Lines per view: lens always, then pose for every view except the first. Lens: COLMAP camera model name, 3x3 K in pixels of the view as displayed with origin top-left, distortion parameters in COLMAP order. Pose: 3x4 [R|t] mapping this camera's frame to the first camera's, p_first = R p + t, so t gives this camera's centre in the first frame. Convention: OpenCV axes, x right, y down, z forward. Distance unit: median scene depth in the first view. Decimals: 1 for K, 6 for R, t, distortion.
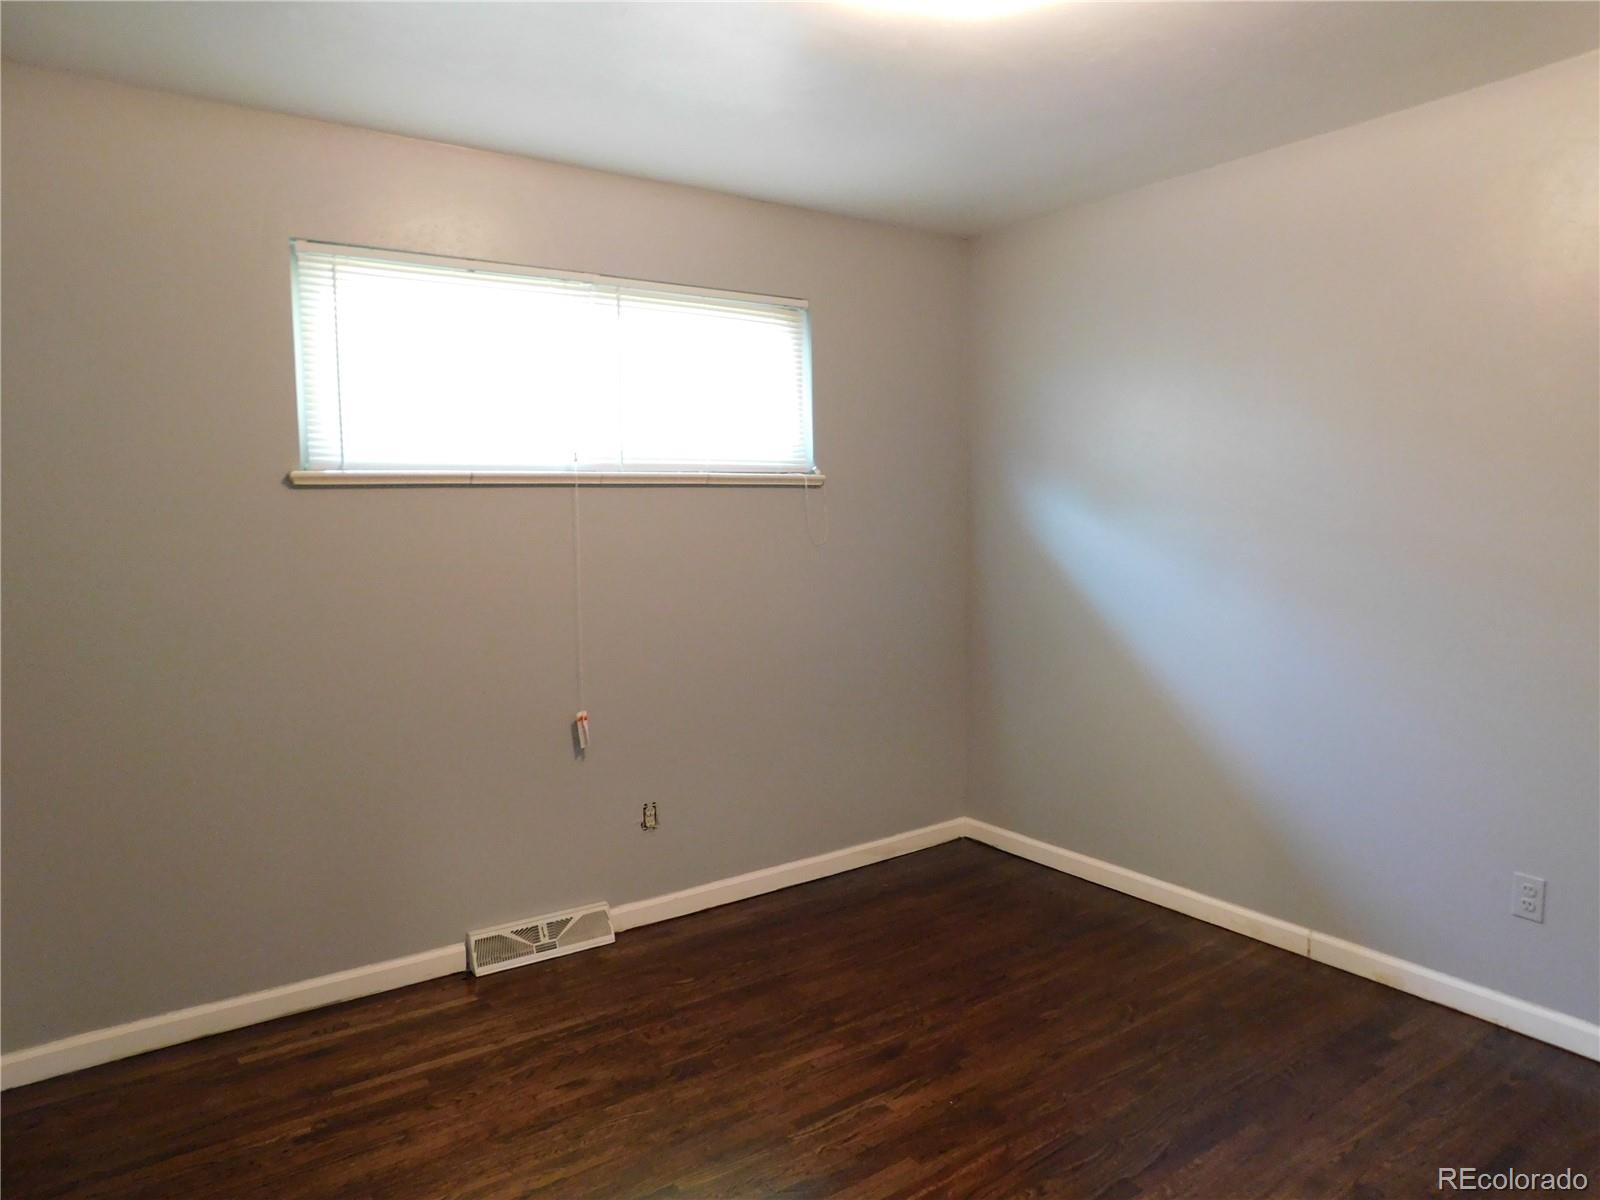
lens RADIAL K [[1063.5, 0, 802.2], [0, 1063.5, 602.7], [0, 0, 1]] dist [-0.000355, 0.001822]
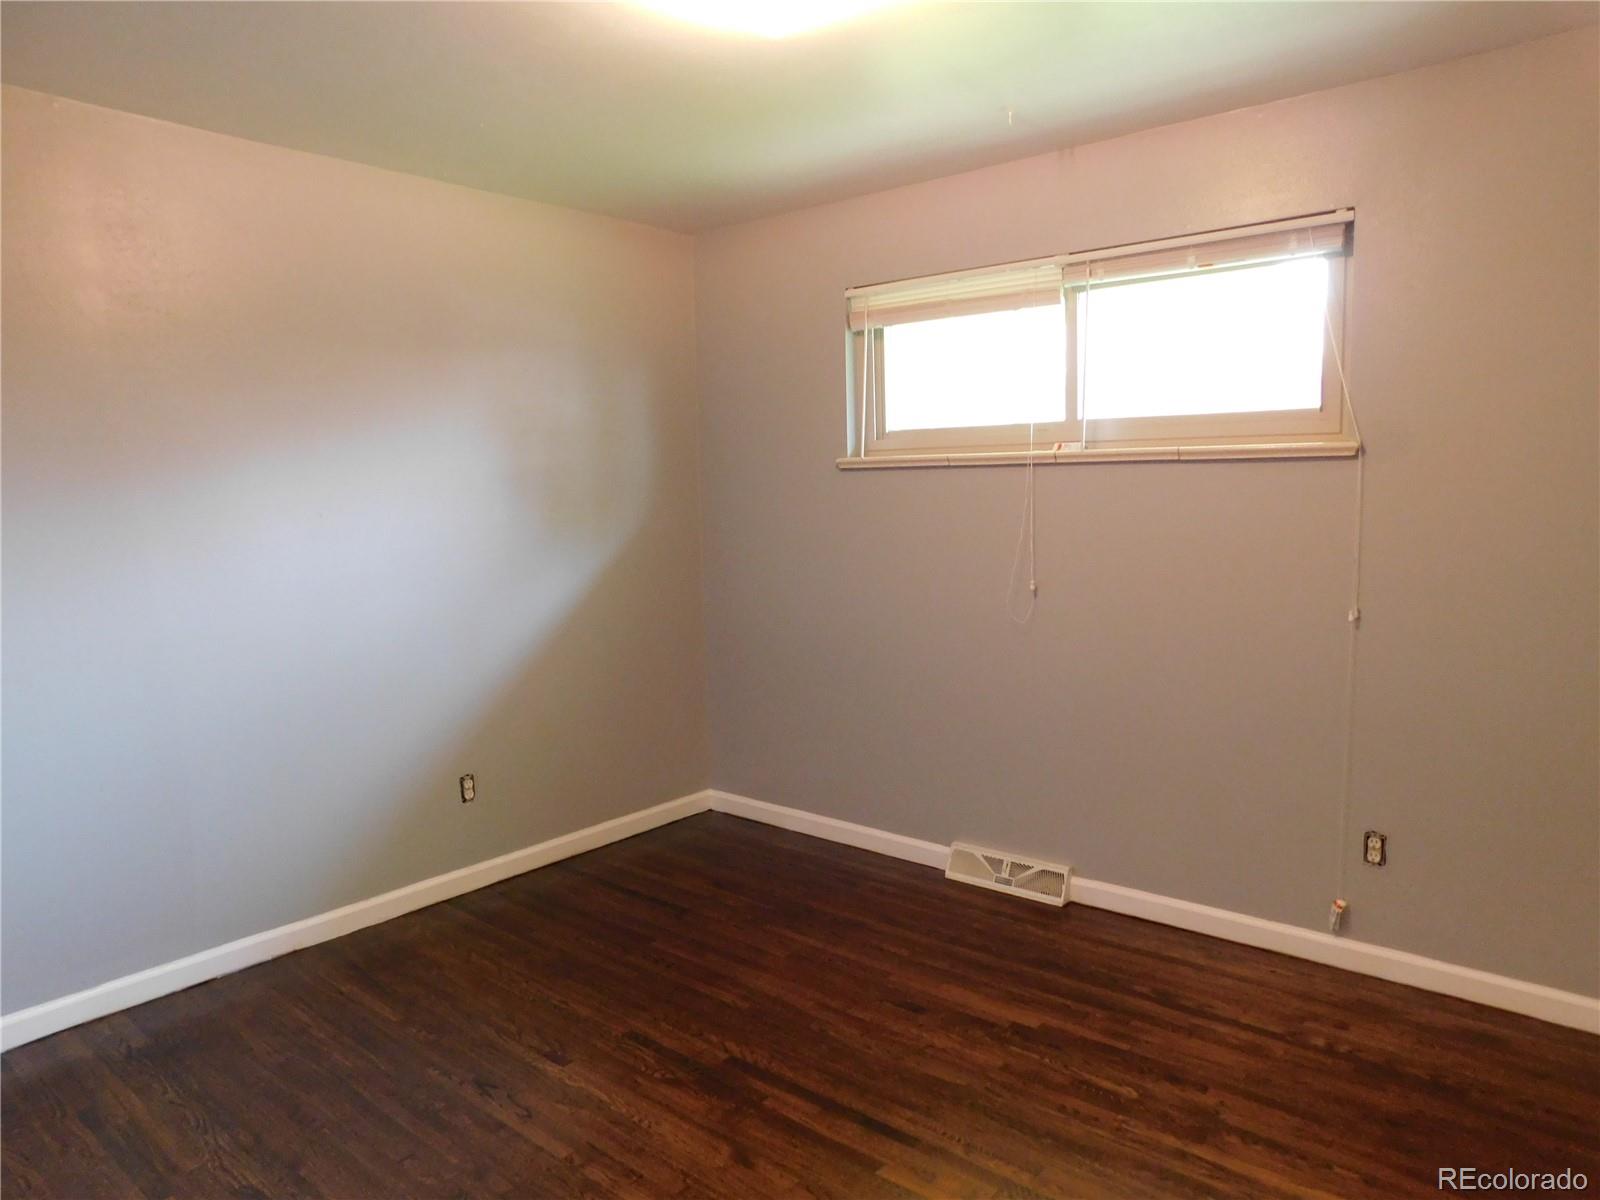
lens RADIAL K [[1063.5, 0, 802.6], [0, 1063.5, 596.9], [0, 0, 1]] dist [-0.000355, 0.001822]
pose [[0.291304, 0.104859, -0.950866, 0.703351], [-0.080058, 0.993160, 0.084997, -0.047370], [0.953275, 0.051364, 0.297706, 0.439587]]
